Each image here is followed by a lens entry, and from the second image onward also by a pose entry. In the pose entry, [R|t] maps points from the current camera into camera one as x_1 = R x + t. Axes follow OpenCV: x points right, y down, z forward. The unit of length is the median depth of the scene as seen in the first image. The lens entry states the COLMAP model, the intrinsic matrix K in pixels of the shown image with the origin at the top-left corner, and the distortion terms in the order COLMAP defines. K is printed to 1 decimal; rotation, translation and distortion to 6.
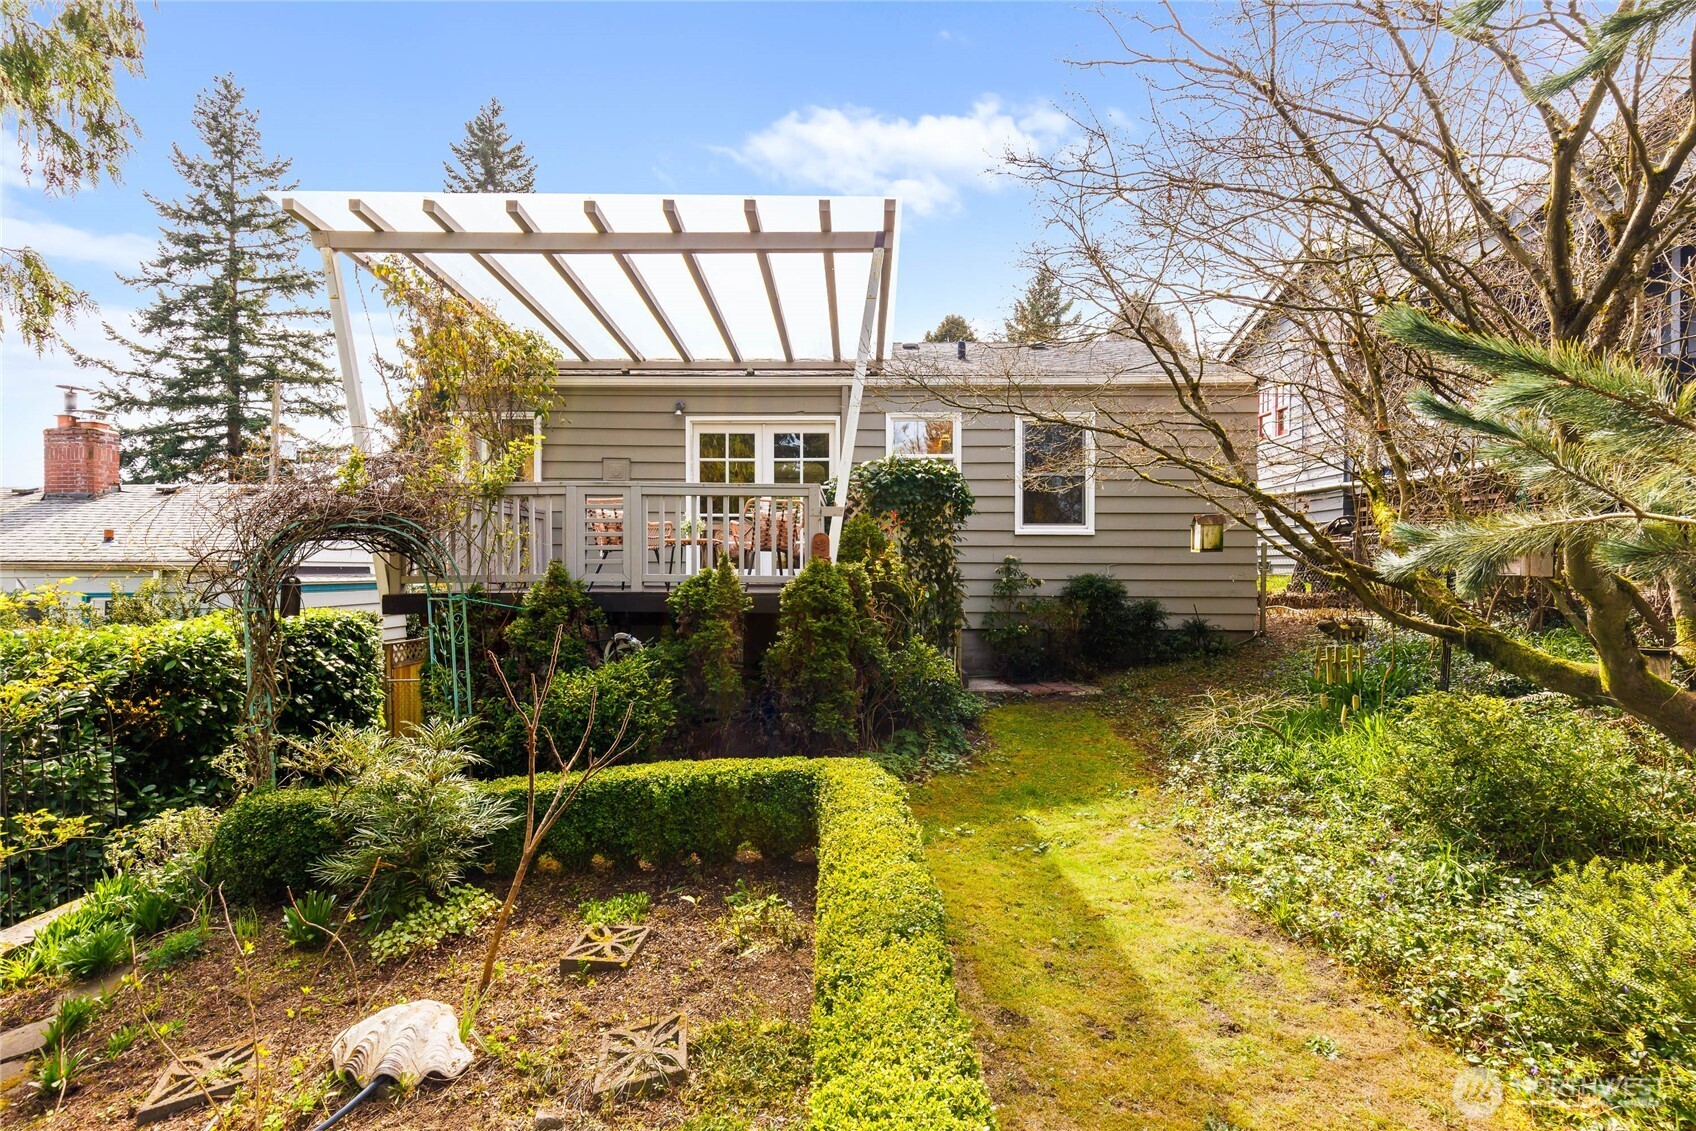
lens RADIAL K [[774.9, 0, 849.3], [0, 774.9, 573.8], [0, 0, 1]] dist [0.010570, -0.002104]
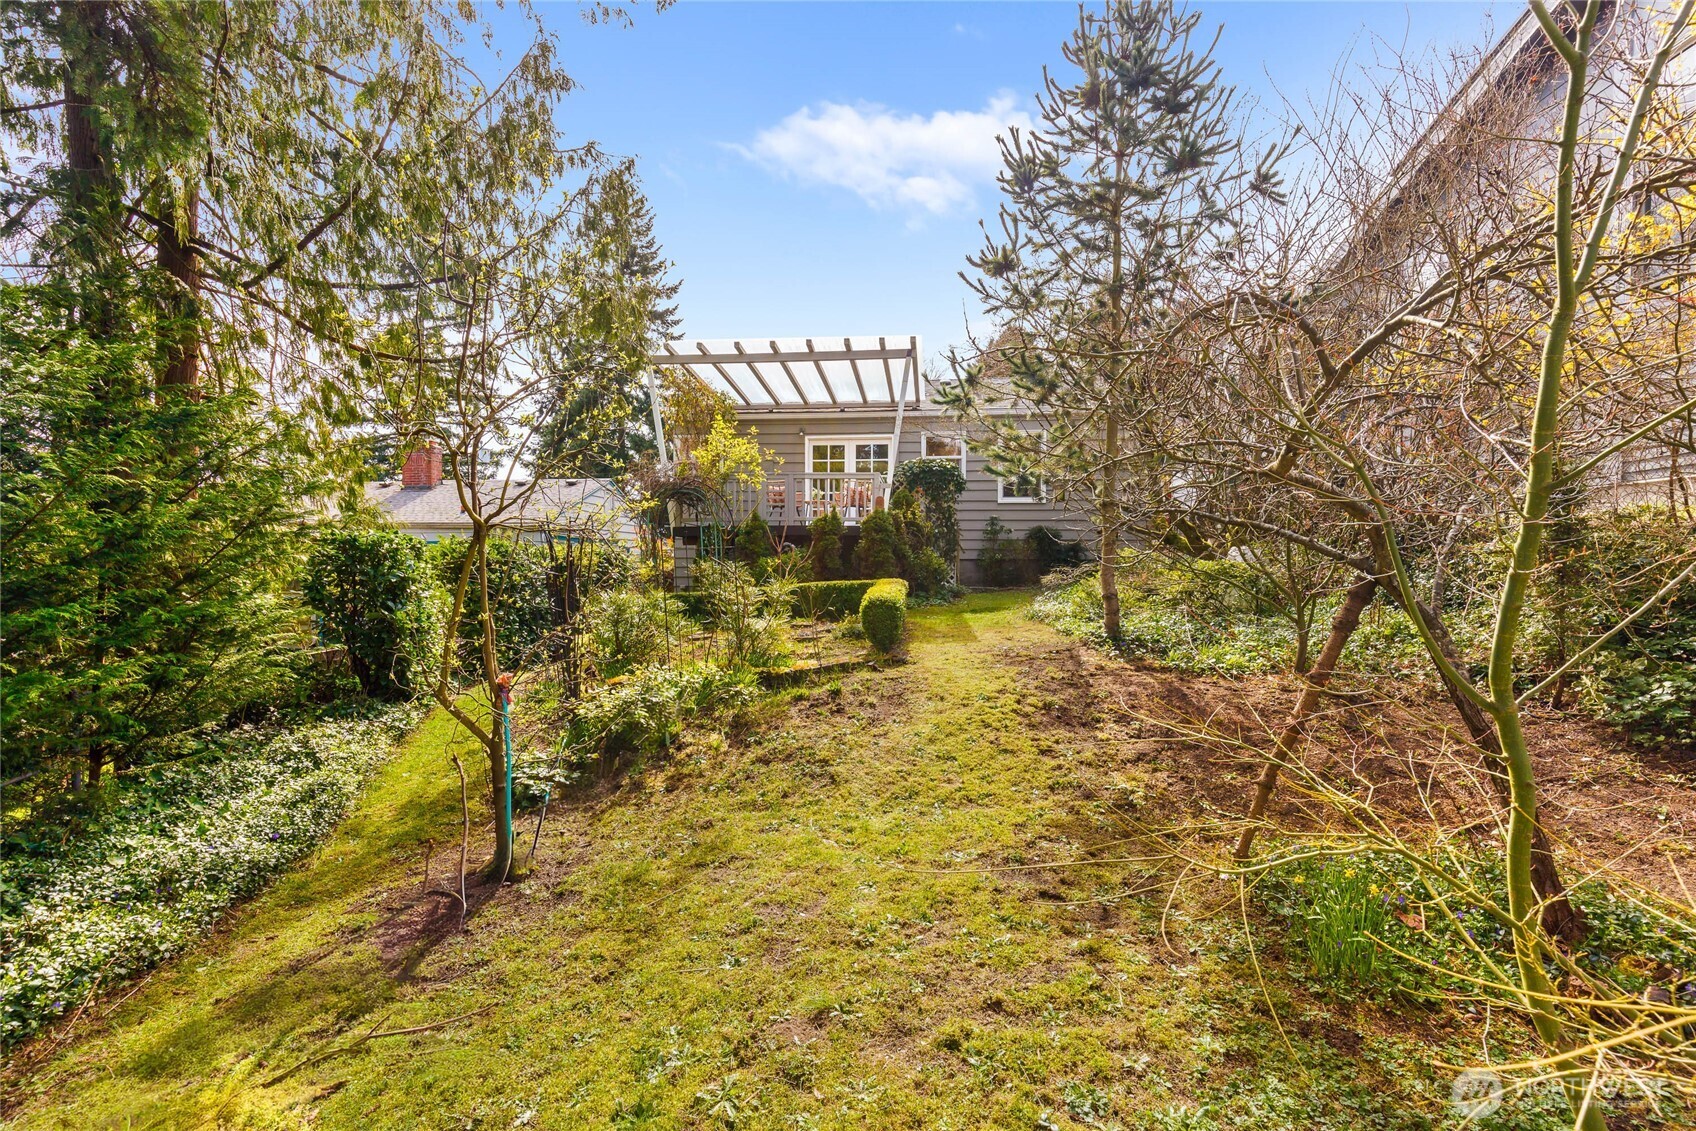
lens RADIAL K [[774.9, 0, 842.4], [0, 774.9, 560.3], [0, 0, 1]] dist [0.010570, -0.002104]
pose [[0.994390, 0.002950, -0.105731, 0.057595], [-0.004339, 0.999907, -0.012911, 0.100721], [0.105684, 0.013297, 0.994311, -0.735343]]
